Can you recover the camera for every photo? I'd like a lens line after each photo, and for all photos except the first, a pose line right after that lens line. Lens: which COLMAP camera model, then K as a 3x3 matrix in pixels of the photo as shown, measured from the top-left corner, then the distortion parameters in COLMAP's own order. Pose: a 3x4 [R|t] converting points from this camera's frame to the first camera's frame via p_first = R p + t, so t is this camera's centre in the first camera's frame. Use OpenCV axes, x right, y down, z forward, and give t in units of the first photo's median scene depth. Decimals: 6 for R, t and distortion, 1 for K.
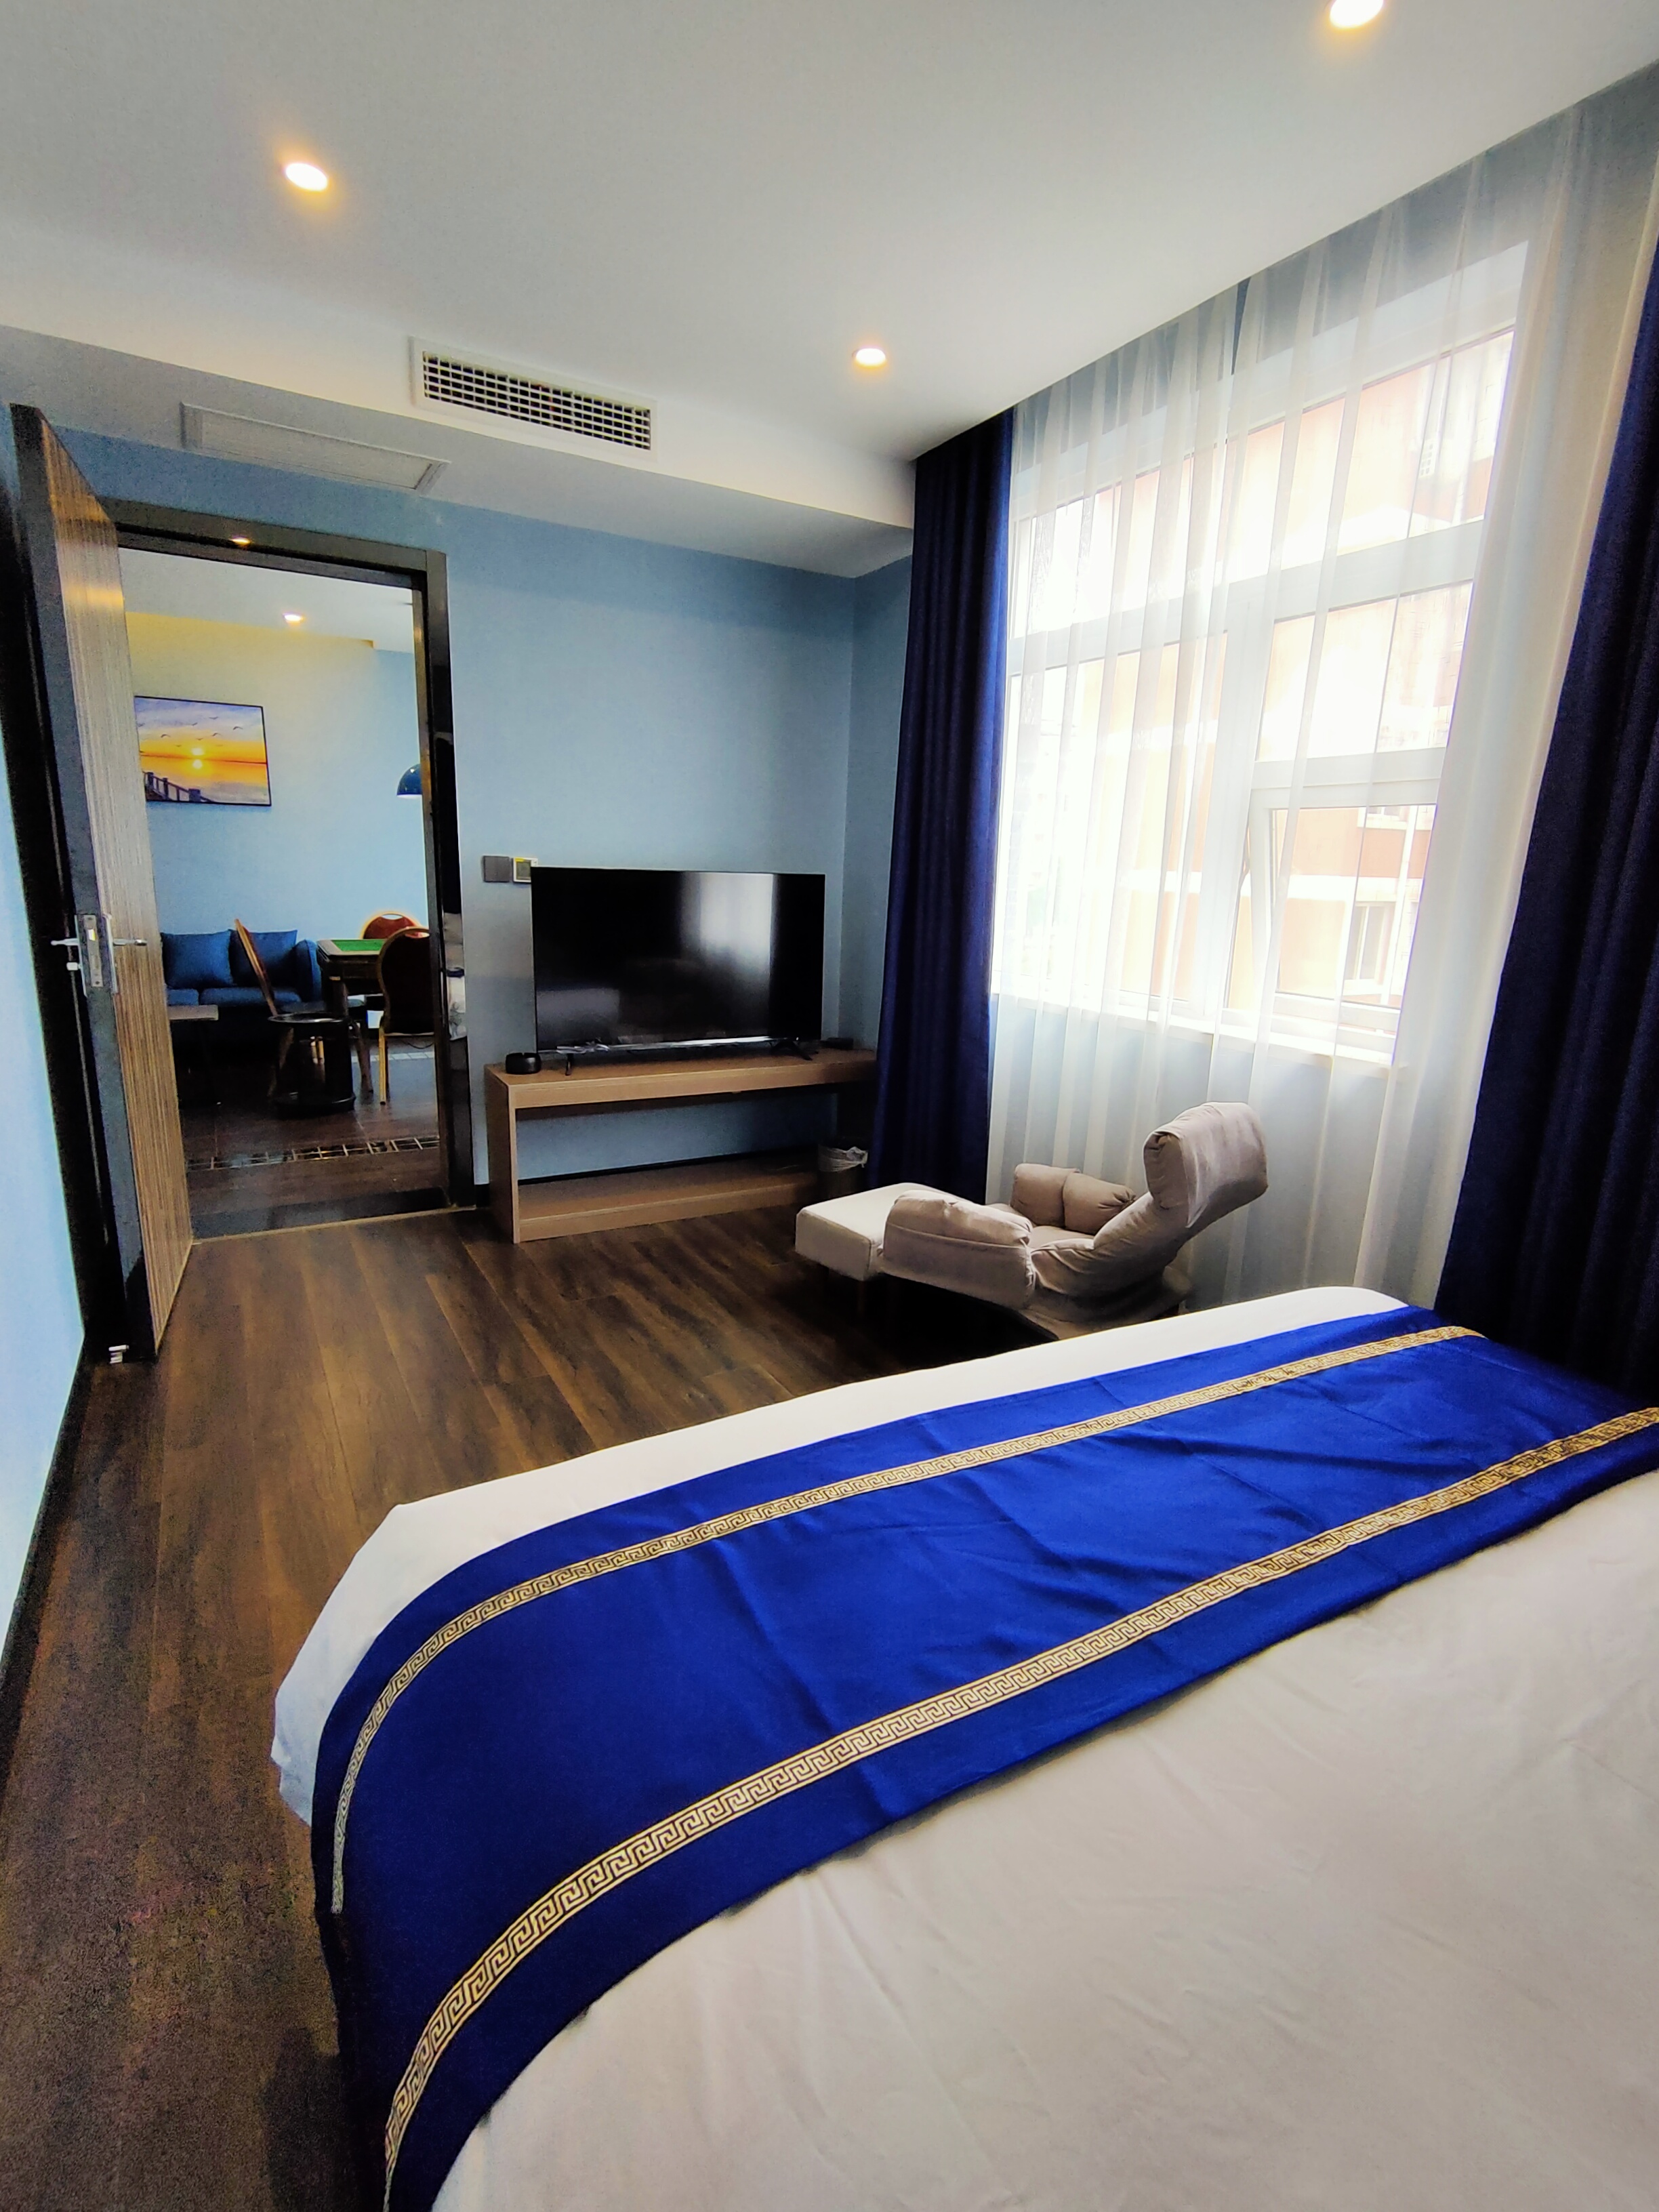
lens RADIAL K [[1042.5, 0, 831.6], [0, 1042.5, 1101.5], [0, 0, 1]] dist [-0.001538, 0.001088]
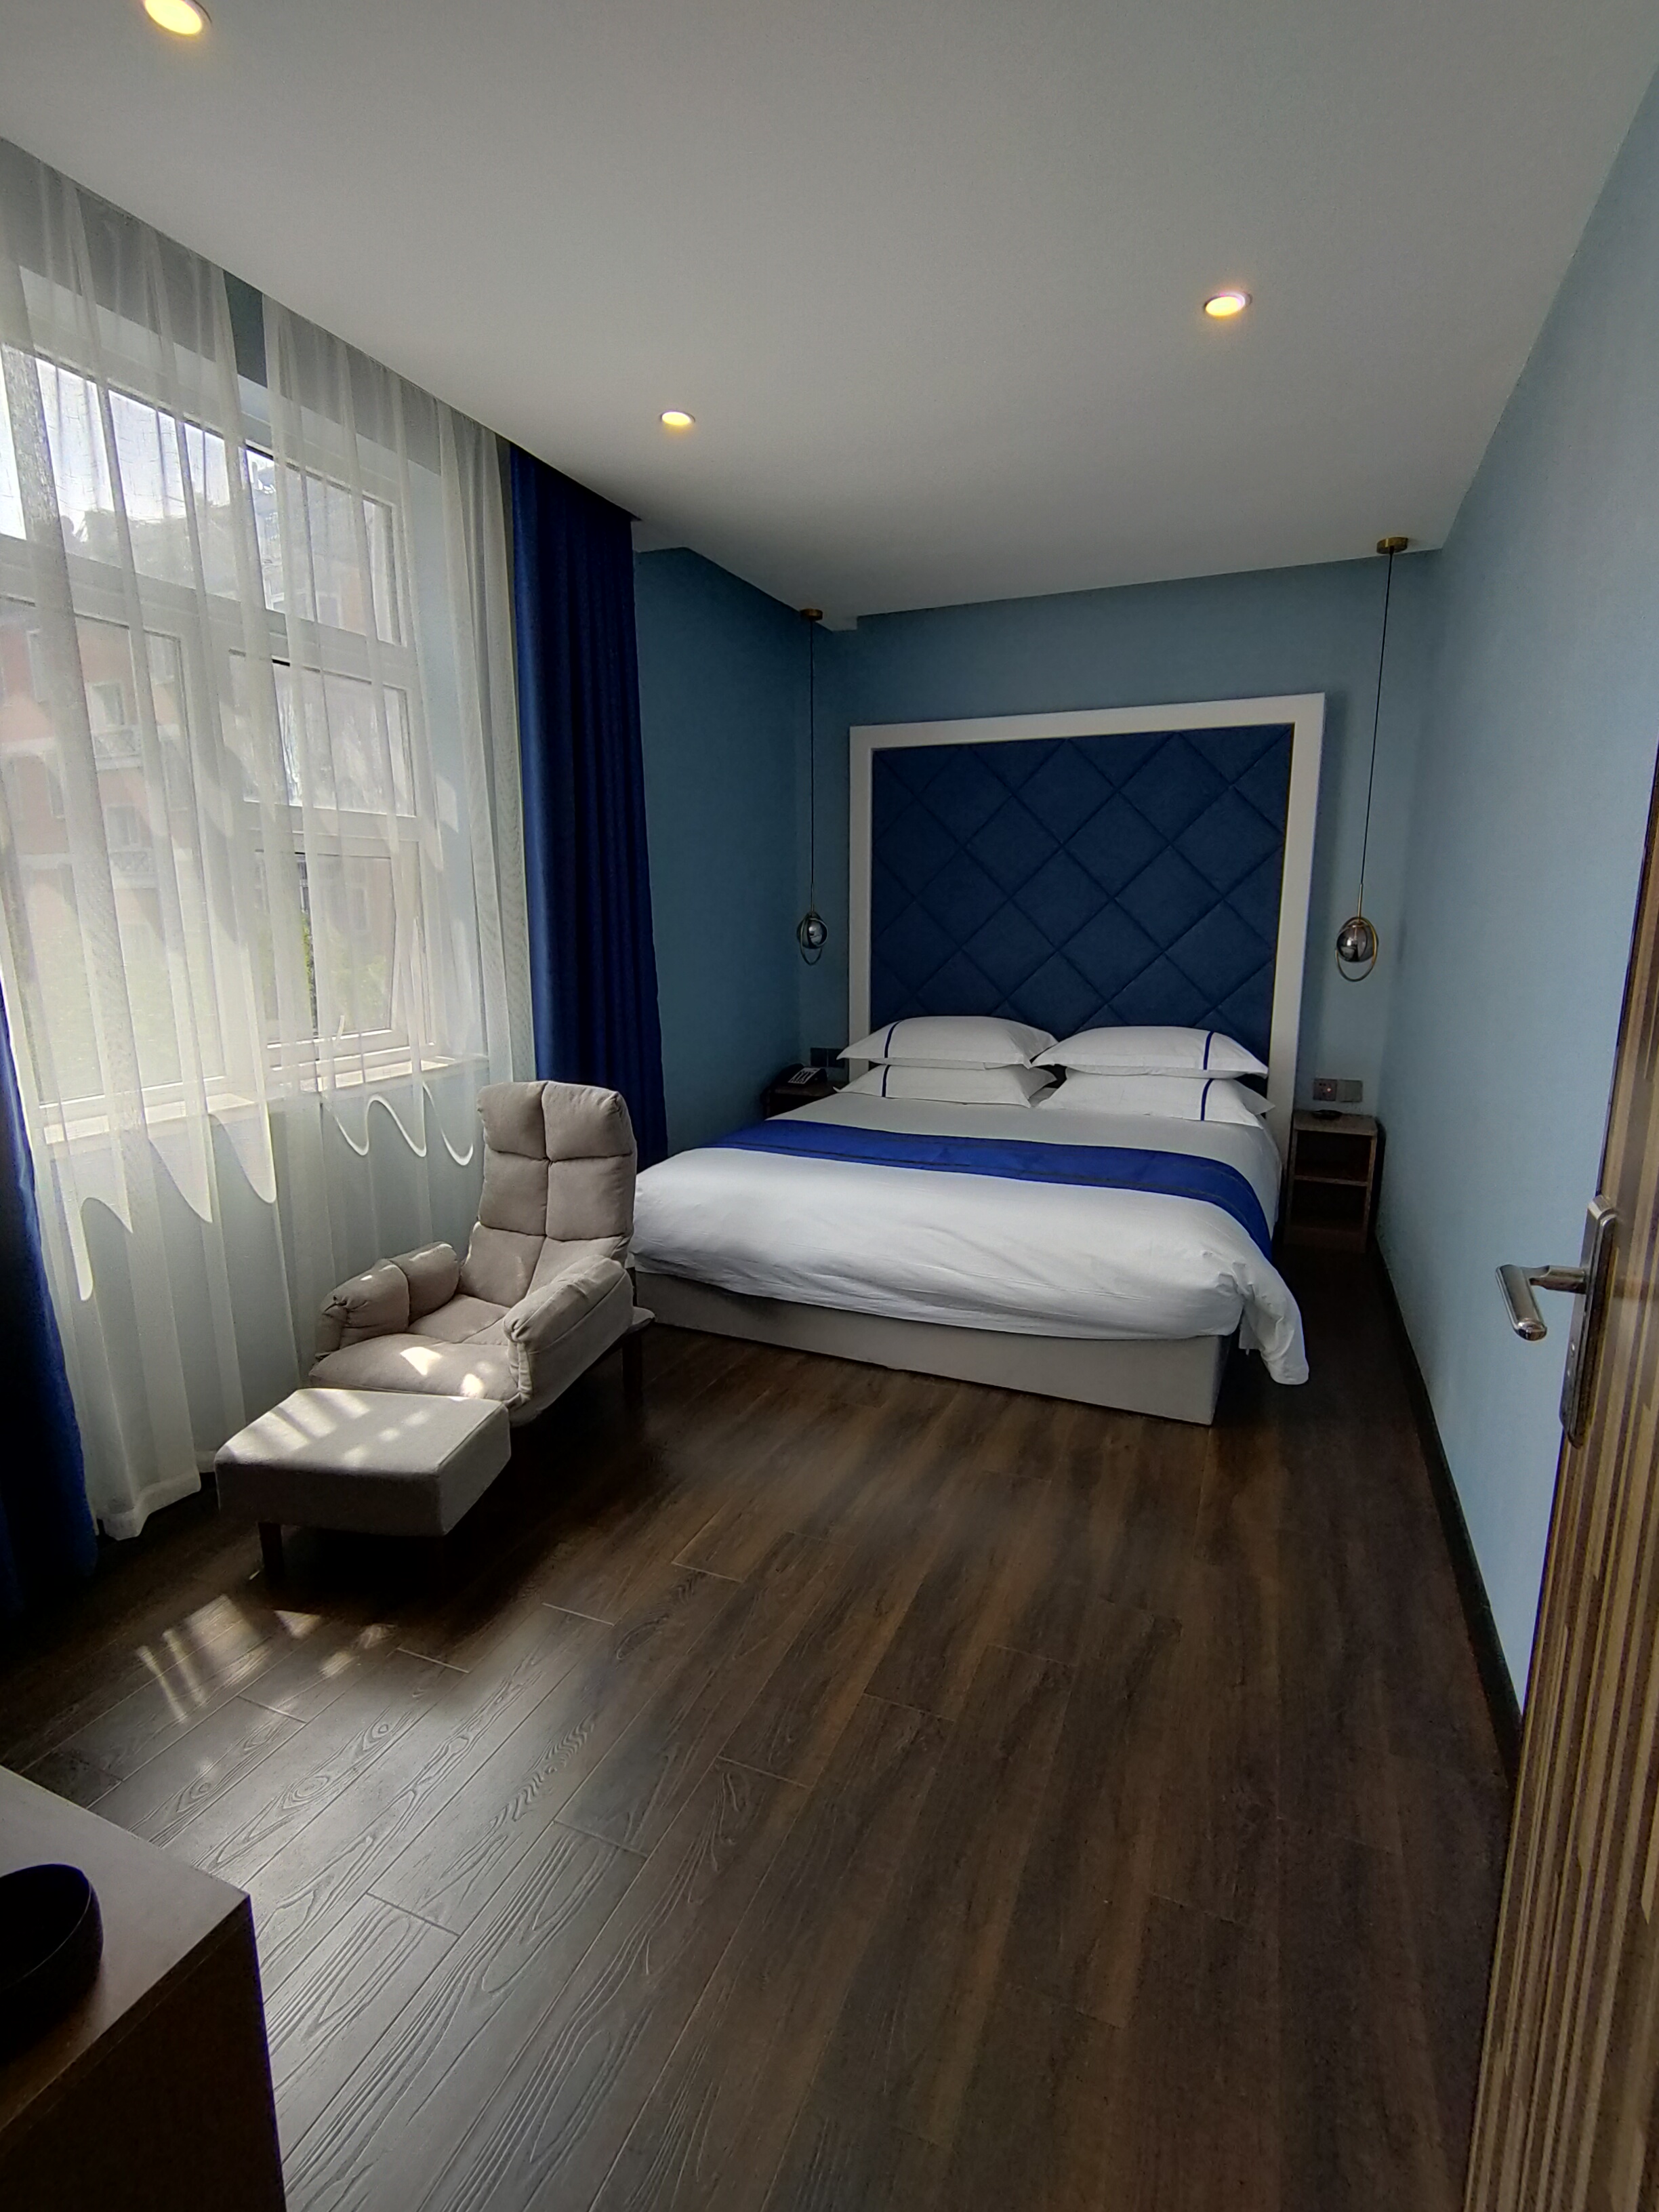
lens RADIAL K [[1042.5, 0, 831.6], [0, 1042.5, 1101.5], [0, 0, 1]] dist [-0.001538, 0.001088]
pose [[-0.594539, -0.184144, 0.782696, -0.767935], [0.166585, 0.924093, 0.343949, -0.355202], [-0.786621, 0.334877, -0.518734, 1.320734]]
